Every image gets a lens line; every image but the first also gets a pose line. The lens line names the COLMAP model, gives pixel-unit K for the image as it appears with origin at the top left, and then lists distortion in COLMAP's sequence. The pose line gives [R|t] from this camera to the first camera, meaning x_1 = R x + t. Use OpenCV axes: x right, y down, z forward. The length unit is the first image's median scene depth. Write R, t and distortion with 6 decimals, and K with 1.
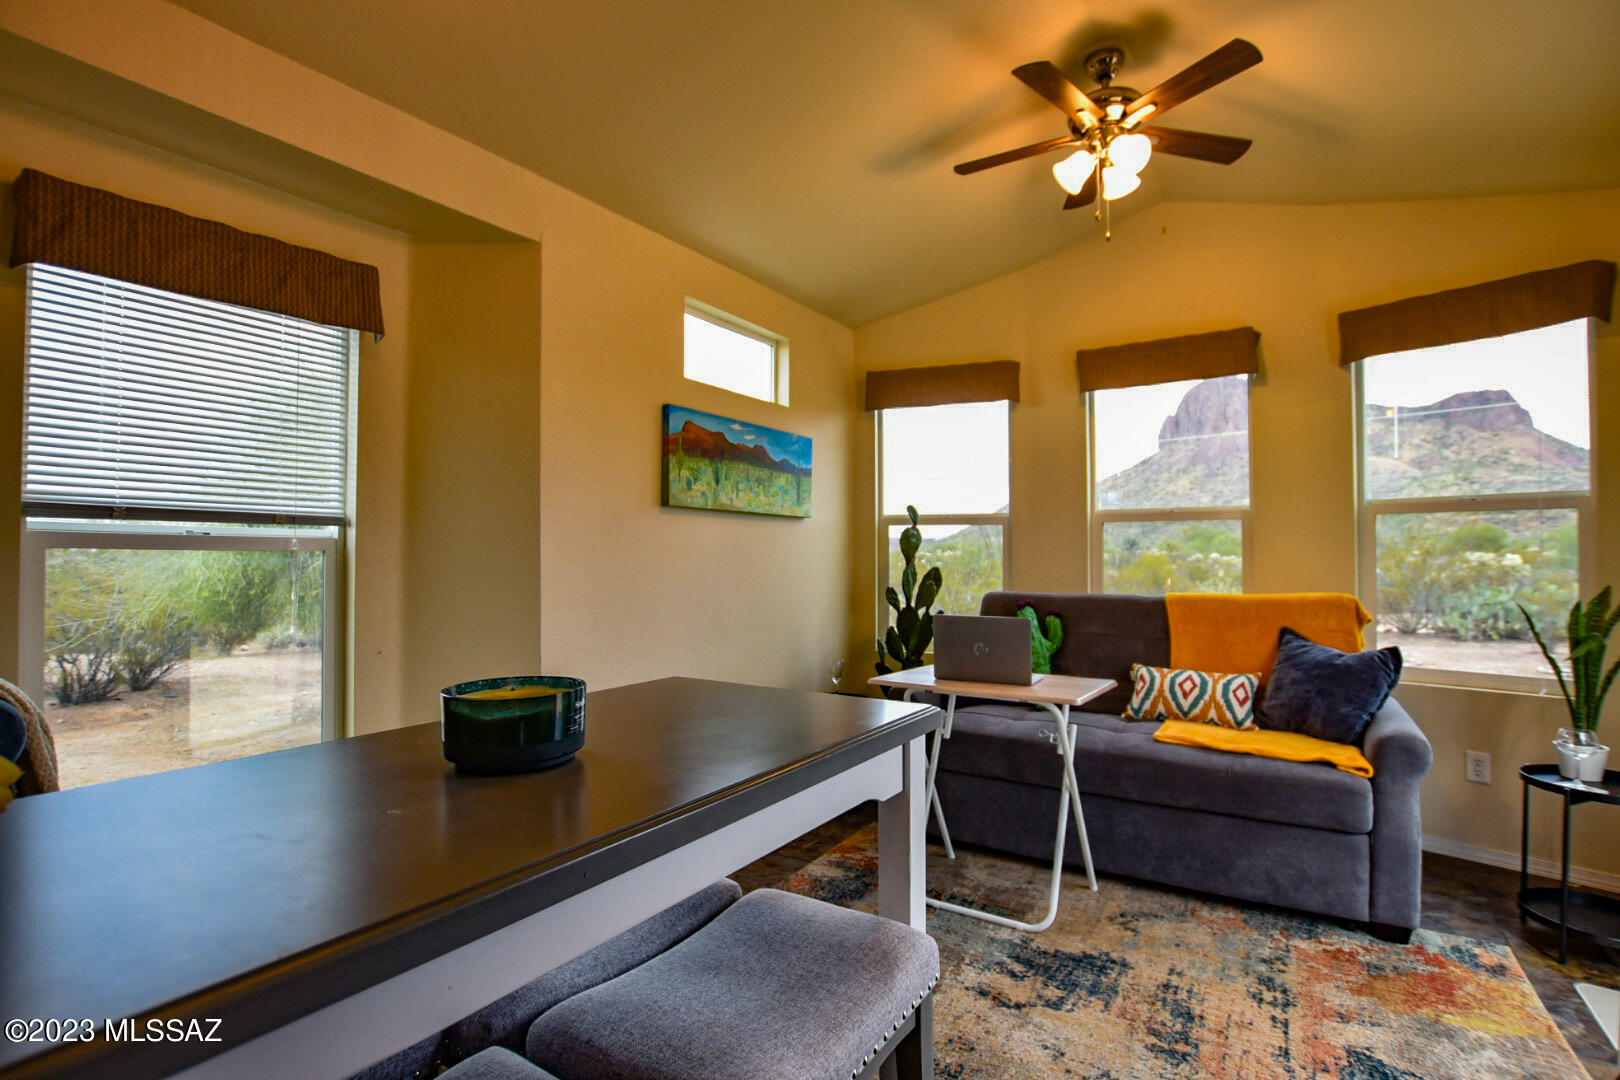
lens RADIAL K [[759.6, 0, 808.7], [0, 759.6, 543.2], [0, 0, 1]] dist [-0.028267, 0.000720]
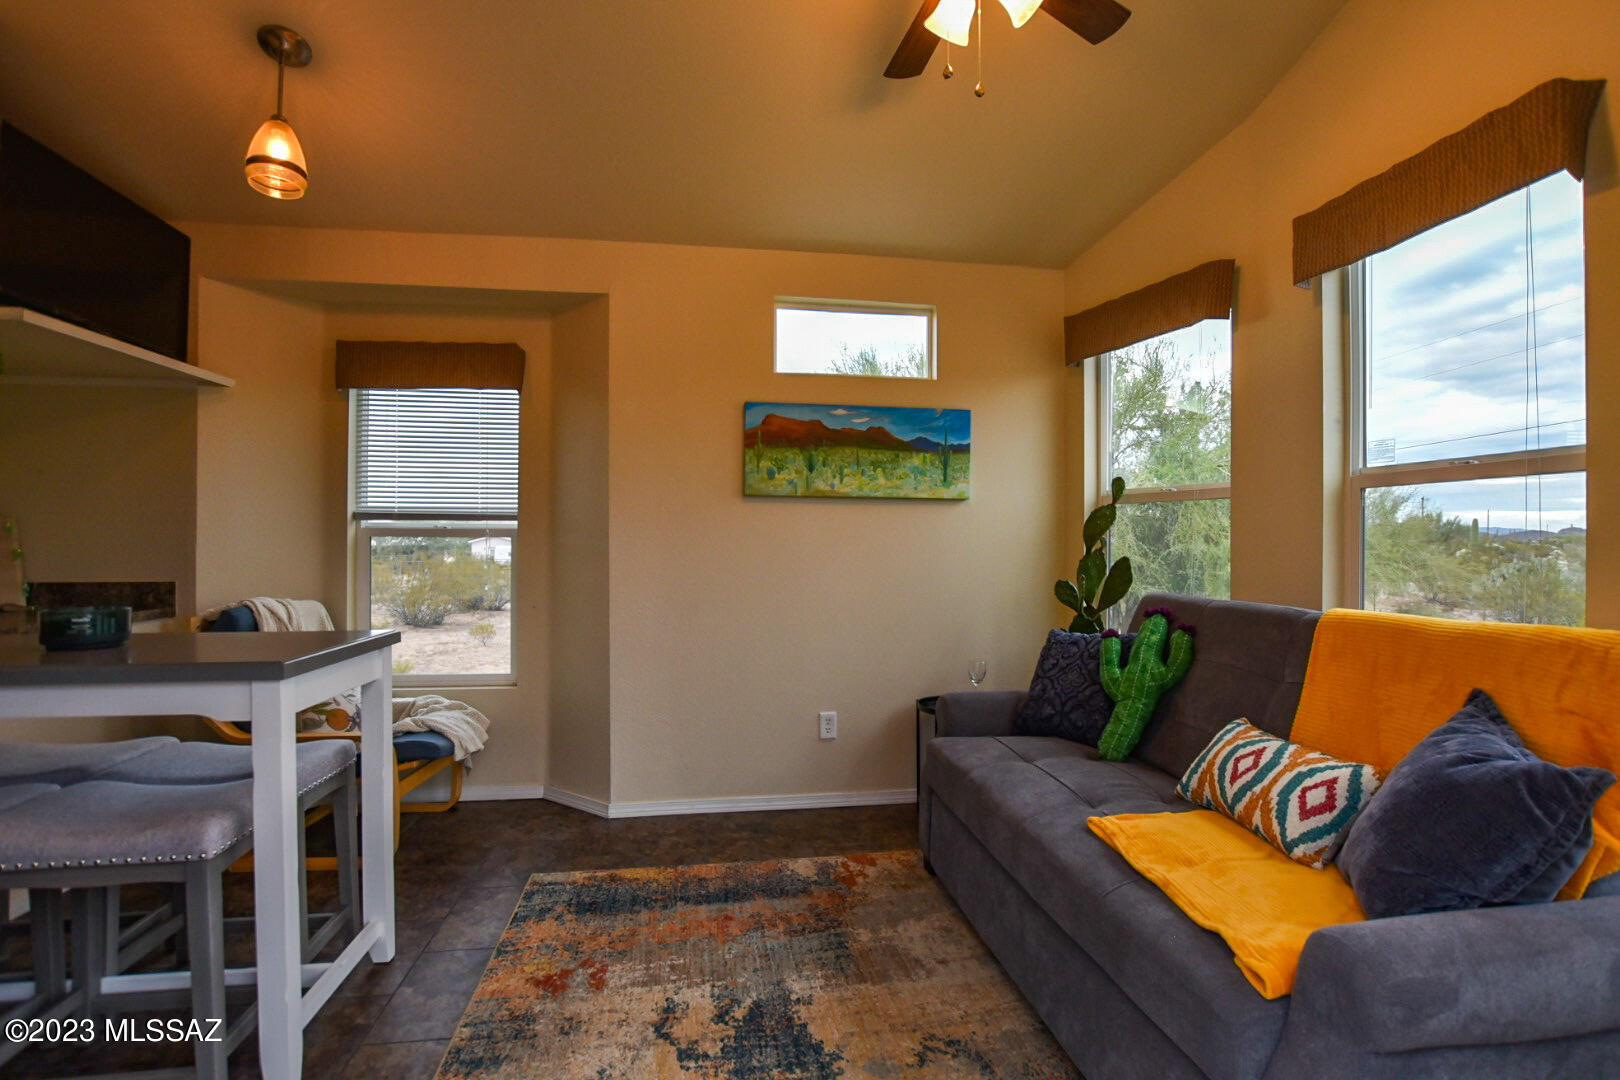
lens RADIAL K [[759.6, 0, 816.6], [0, 759.6, 541.0], [0, 0, 1]] dist [-0.028267, 0.000720]
pose [[0.669963, 0.004108, -0.742384, 0.719413], [0.009333, 0.999859, 0.013955, 0.002014], [0.742336, -0.016278, 0.669830, 0.356739]]
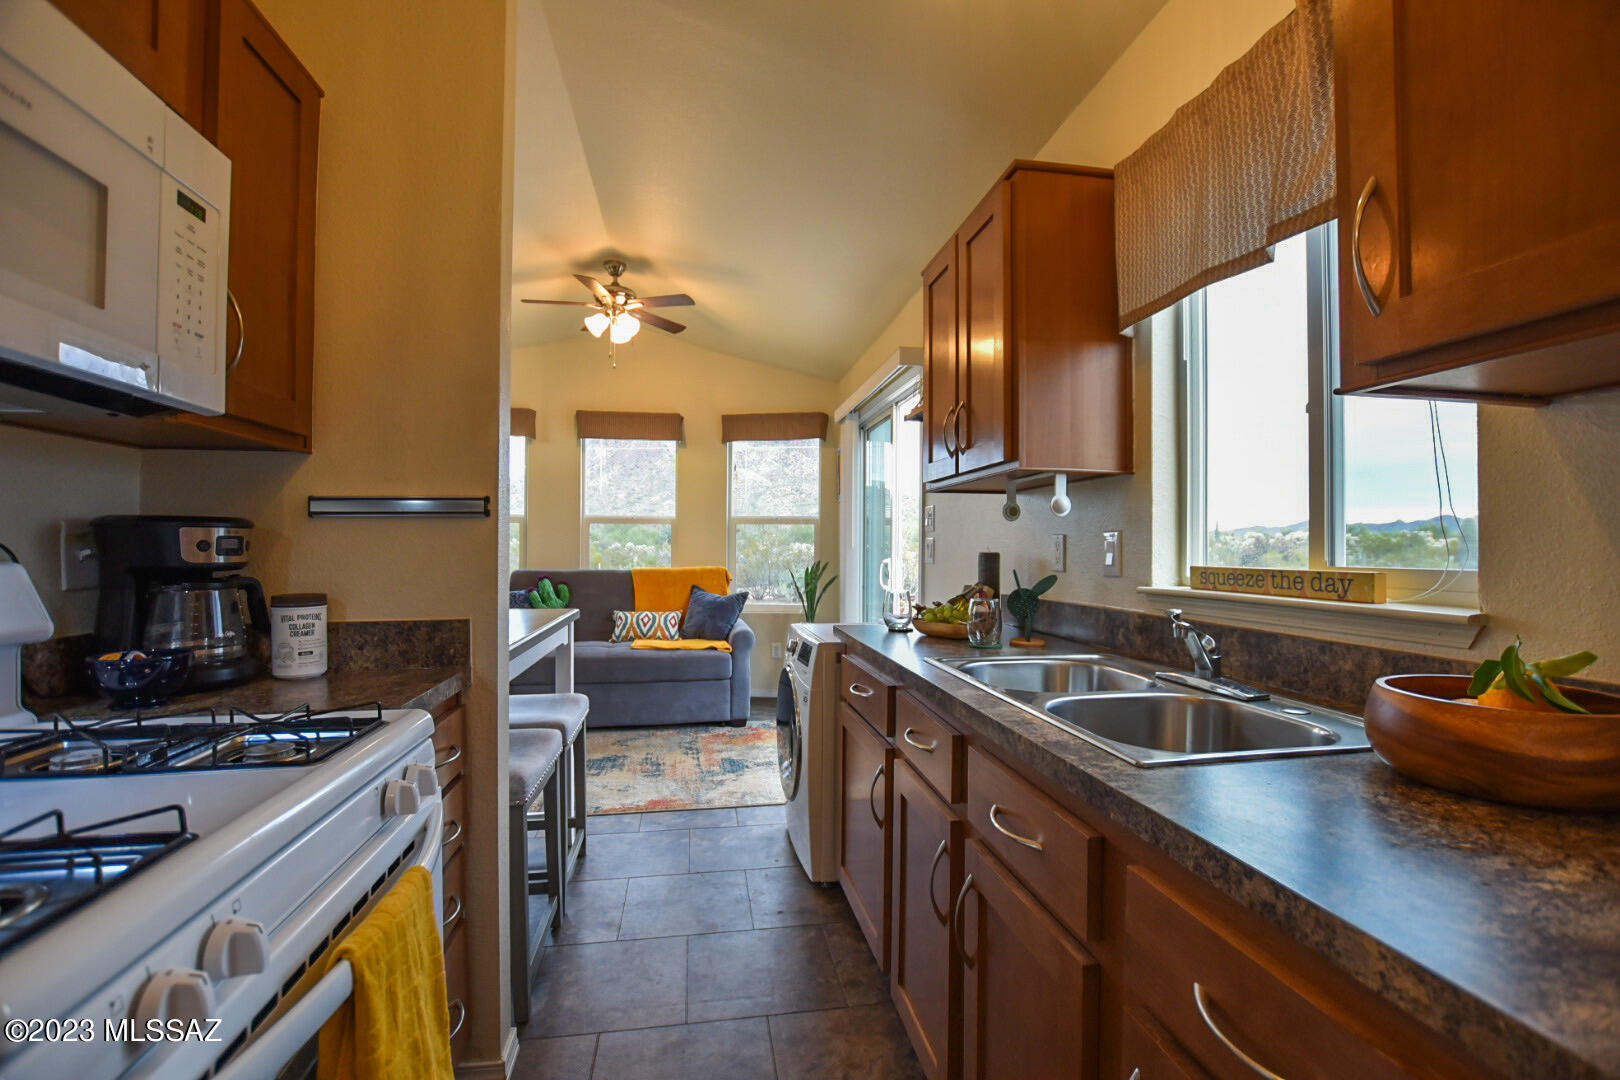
lens RADIAL K [[719.2, 0, 825.3], [0, 719.2, 546.1], [0, 0, 1]] dist [-0.022662, -0.000093]
pose [[0.722358, 0.004565, 0.691504, -0.358828], [-0.018165, 0.999758, 0.012374, -0.011274], [-0.691281, -0.021500, 0.722266, -0.504213]]
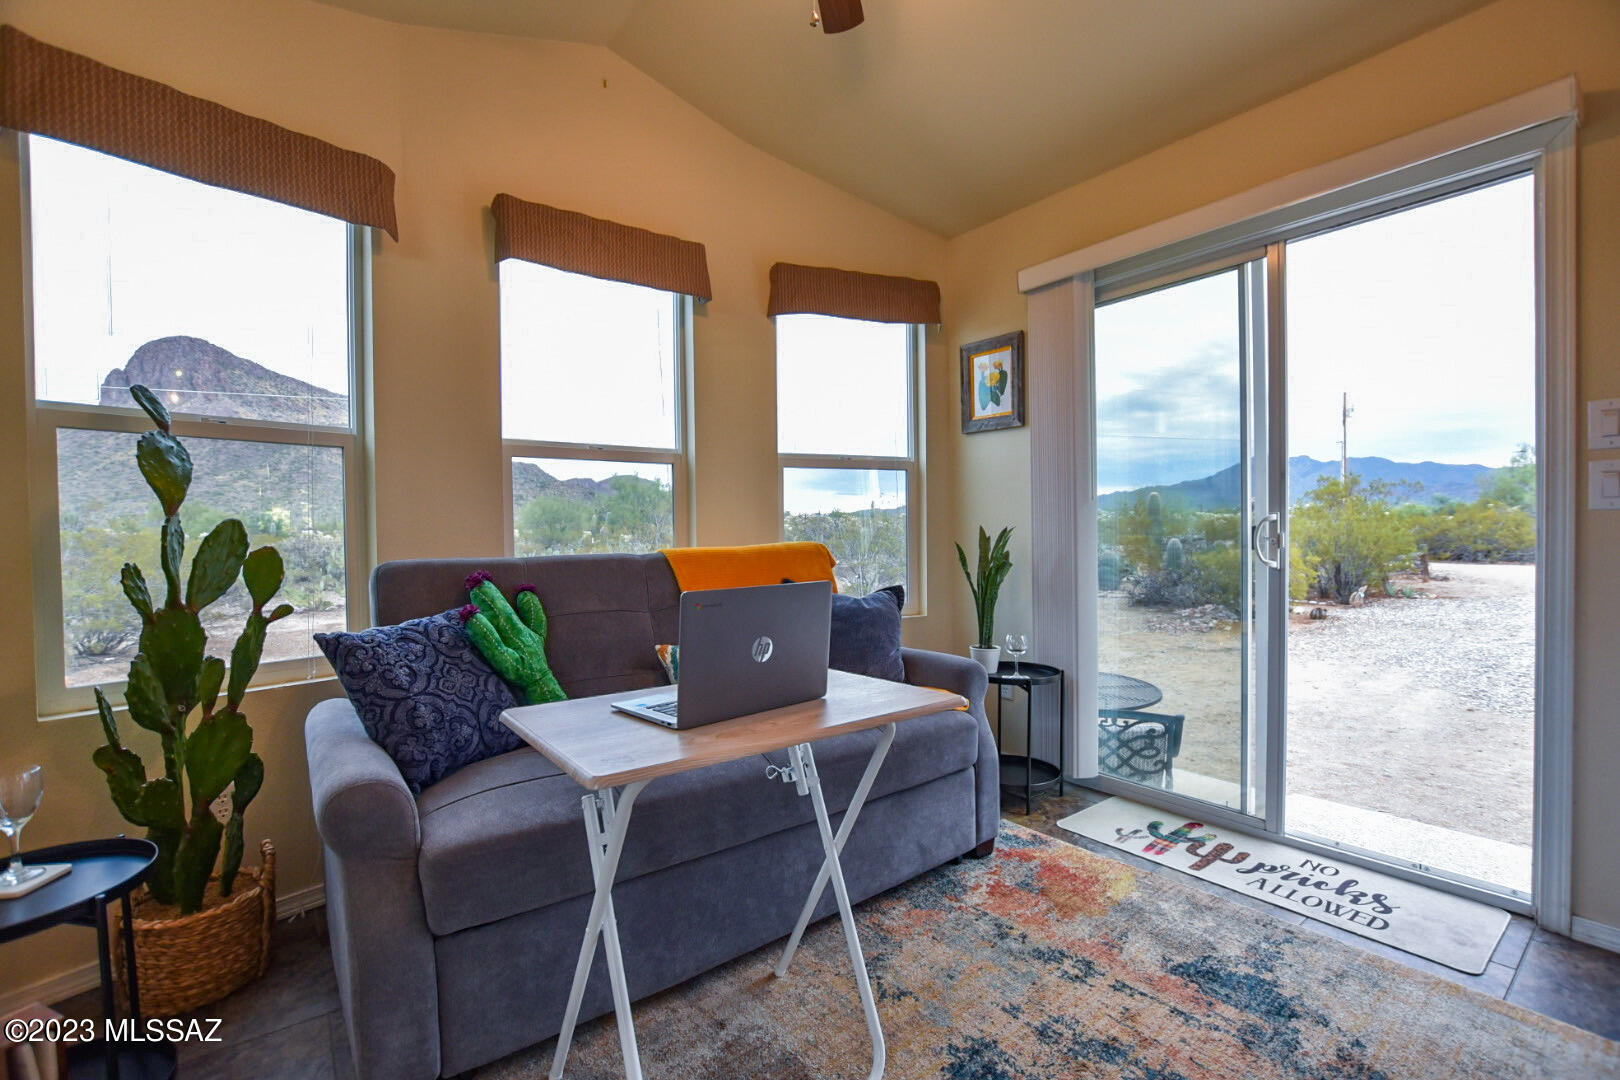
lens RADIAL K [[719.2, 0, 822.6], [0, 719.2, 540.9], [0, 0, 1]] dist [-0.022662, -0.000093]
pose [[0.320611, -0.021101, 0.946976, -0.191807], [-0.000283, 0.999750, 0.022373, 0.047550], [-0.947211, -0.007441, 0.320525, 0.682791]]
